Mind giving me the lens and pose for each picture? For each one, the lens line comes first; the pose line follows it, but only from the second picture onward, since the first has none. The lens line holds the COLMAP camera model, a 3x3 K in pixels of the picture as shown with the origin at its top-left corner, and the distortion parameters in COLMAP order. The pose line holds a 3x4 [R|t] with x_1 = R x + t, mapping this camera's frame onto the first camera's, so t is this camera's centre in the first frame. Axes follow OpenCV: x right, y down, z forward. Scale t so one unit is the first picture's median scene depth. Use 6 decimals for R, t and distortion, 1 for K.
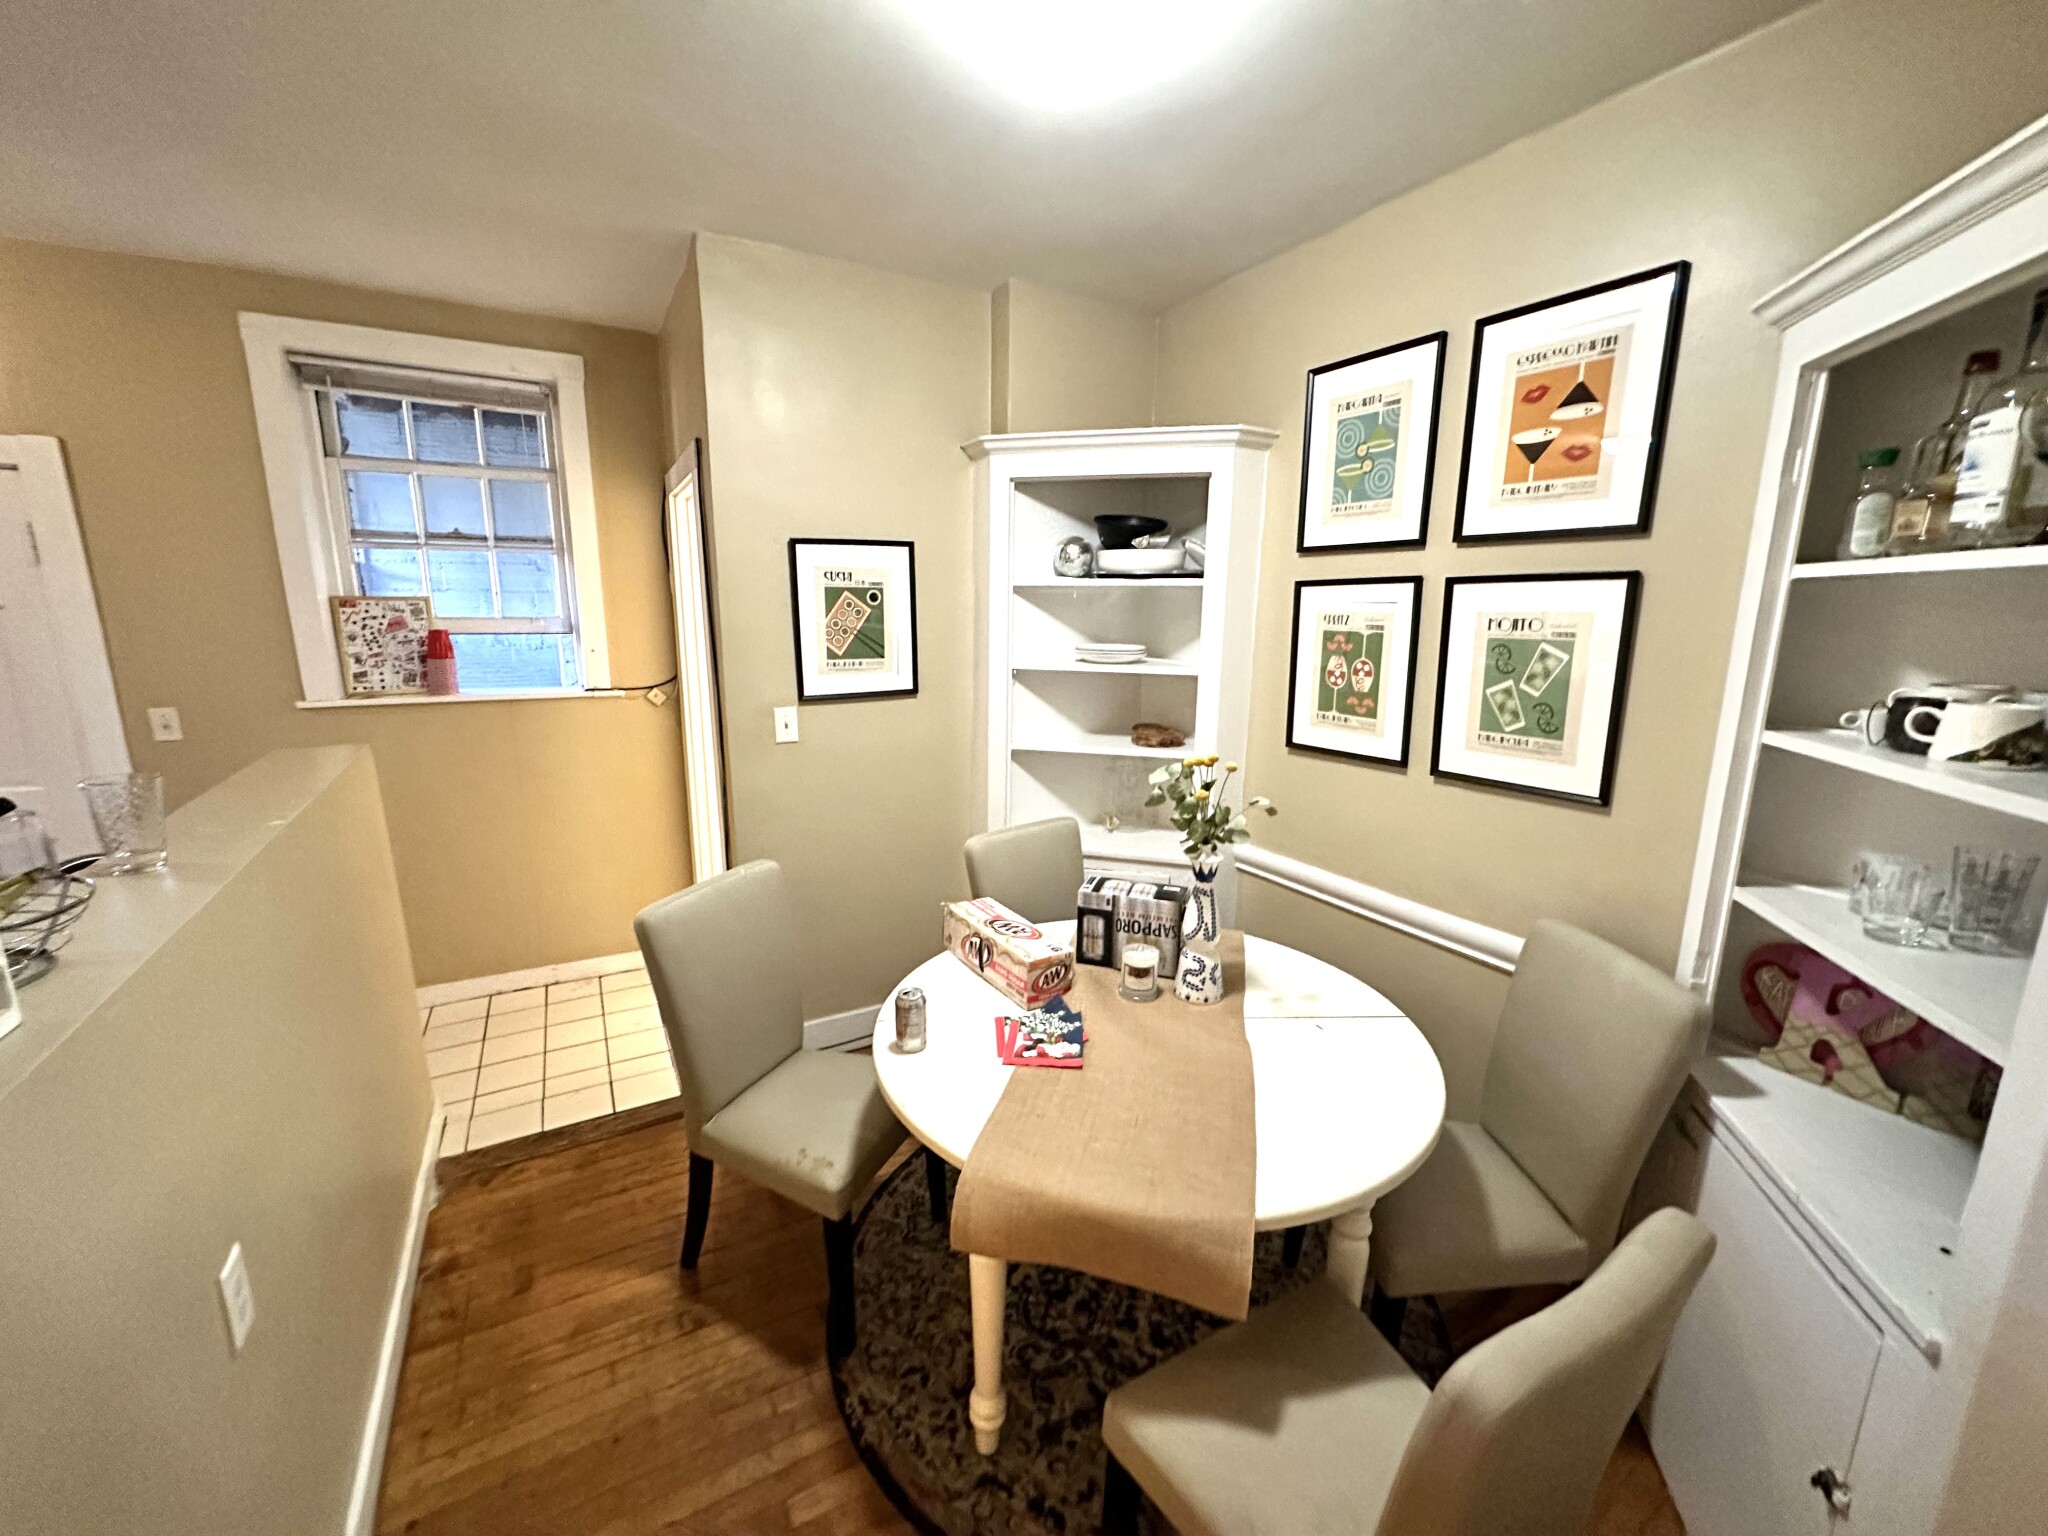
lens RADIAL K [[813.6, 0, 1024.0], [0, 813.6, 768.0], [0, 0, 1]] dist [-0.002353, 0.000709]
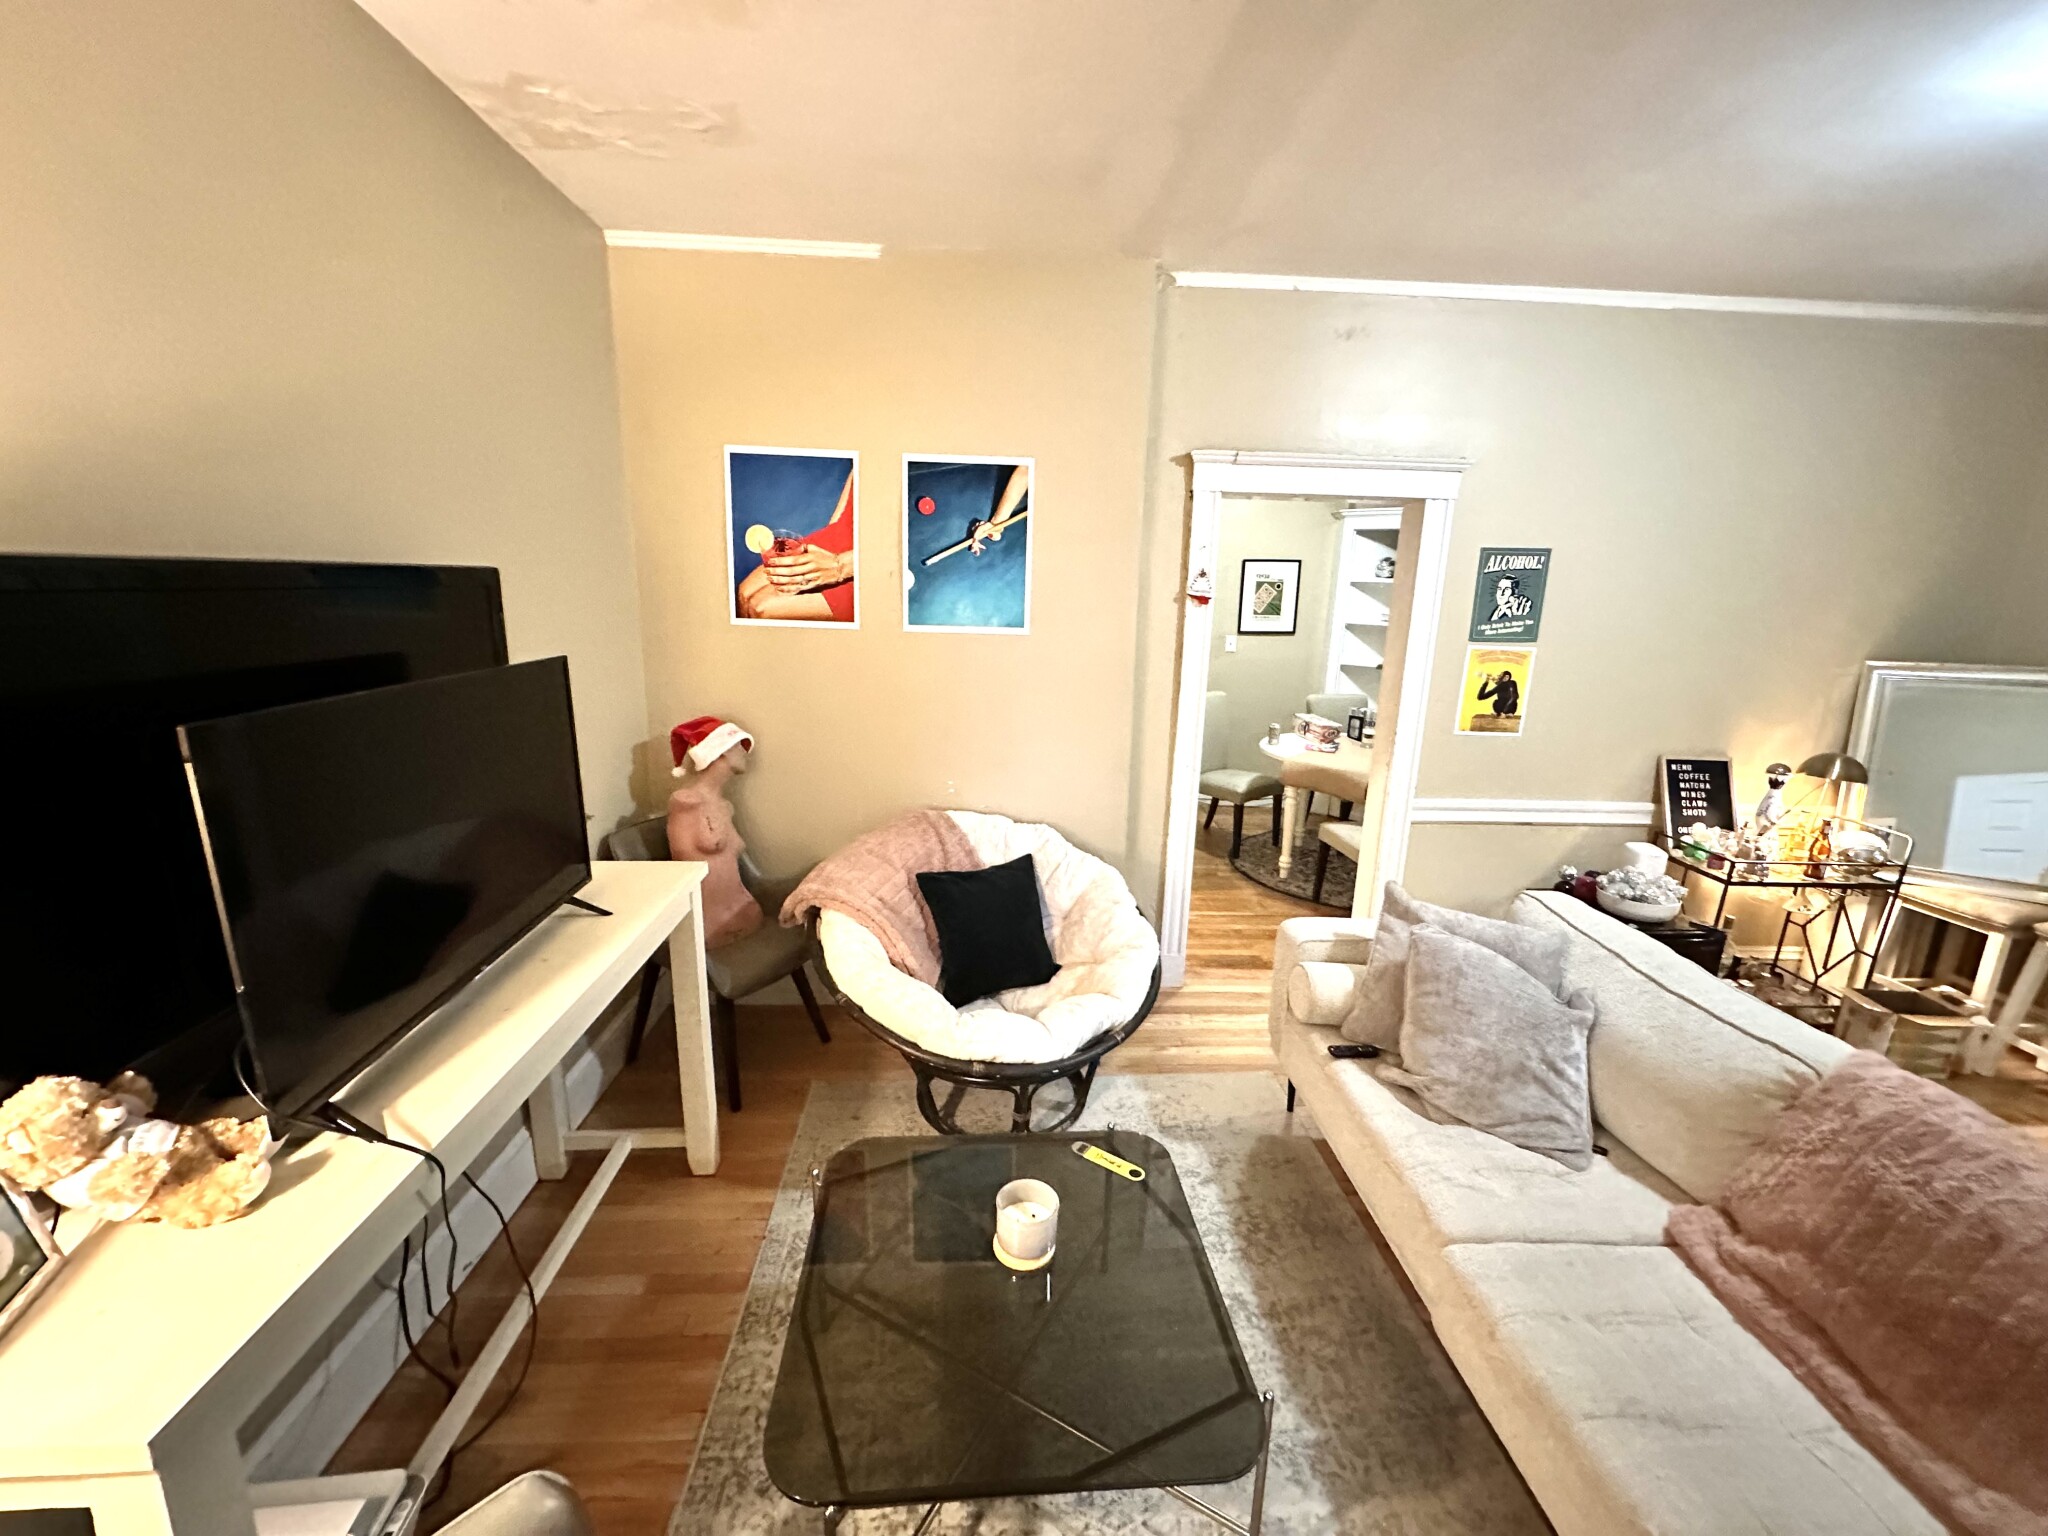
lens RADIAL K [[813.6, 0, 1024.0], [0, 813.6, 768.0], [0, 0, 1]] dist [-0.002353, 0.000709]
pose [[0.890043, 0.117131, -0.440573, 0.215017], [-0.108881, 0.993078, 0.044060, 0.240617], [0.442684, 0.008755, 0.896635, -1.198028]]
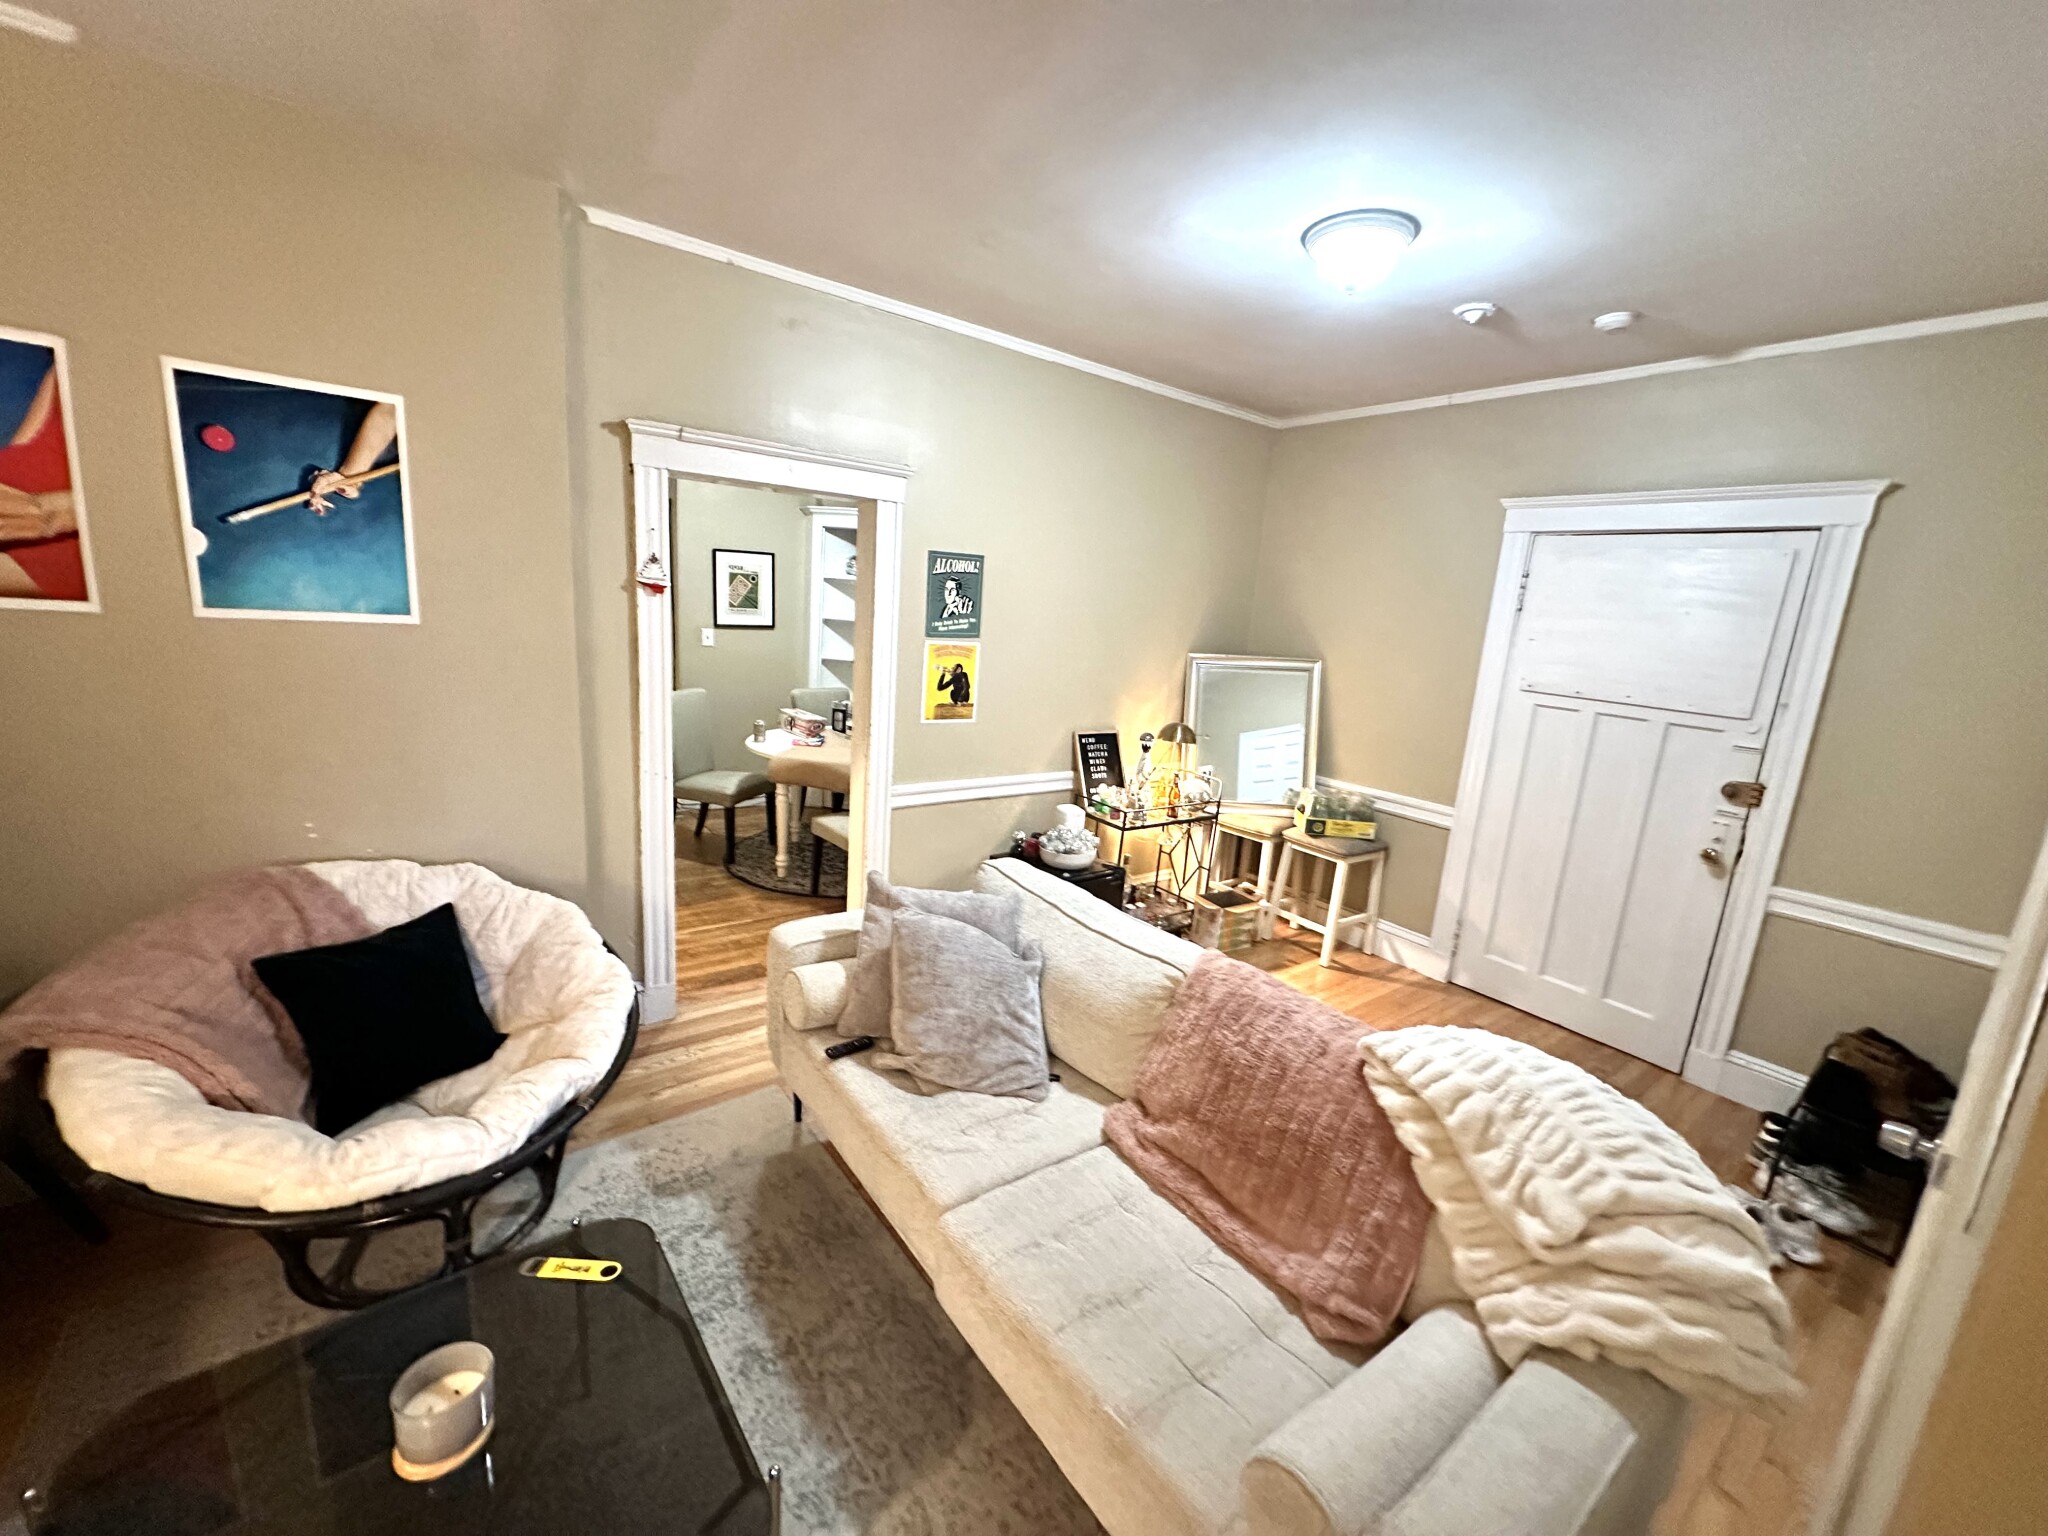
lens RADIAL K [[813.6, 0, 1024.0], [0, 813.6, 768.0], [0, 0, 1]] dist [-0.002353, 0.000709]
pose [[0.990155, 0.035031, 0.135520, 0.233362], [-0.036312, 0.999316, 0.006990, 0.232071], [-0.135182, -0.011842, 0.990750, -1.150322]]
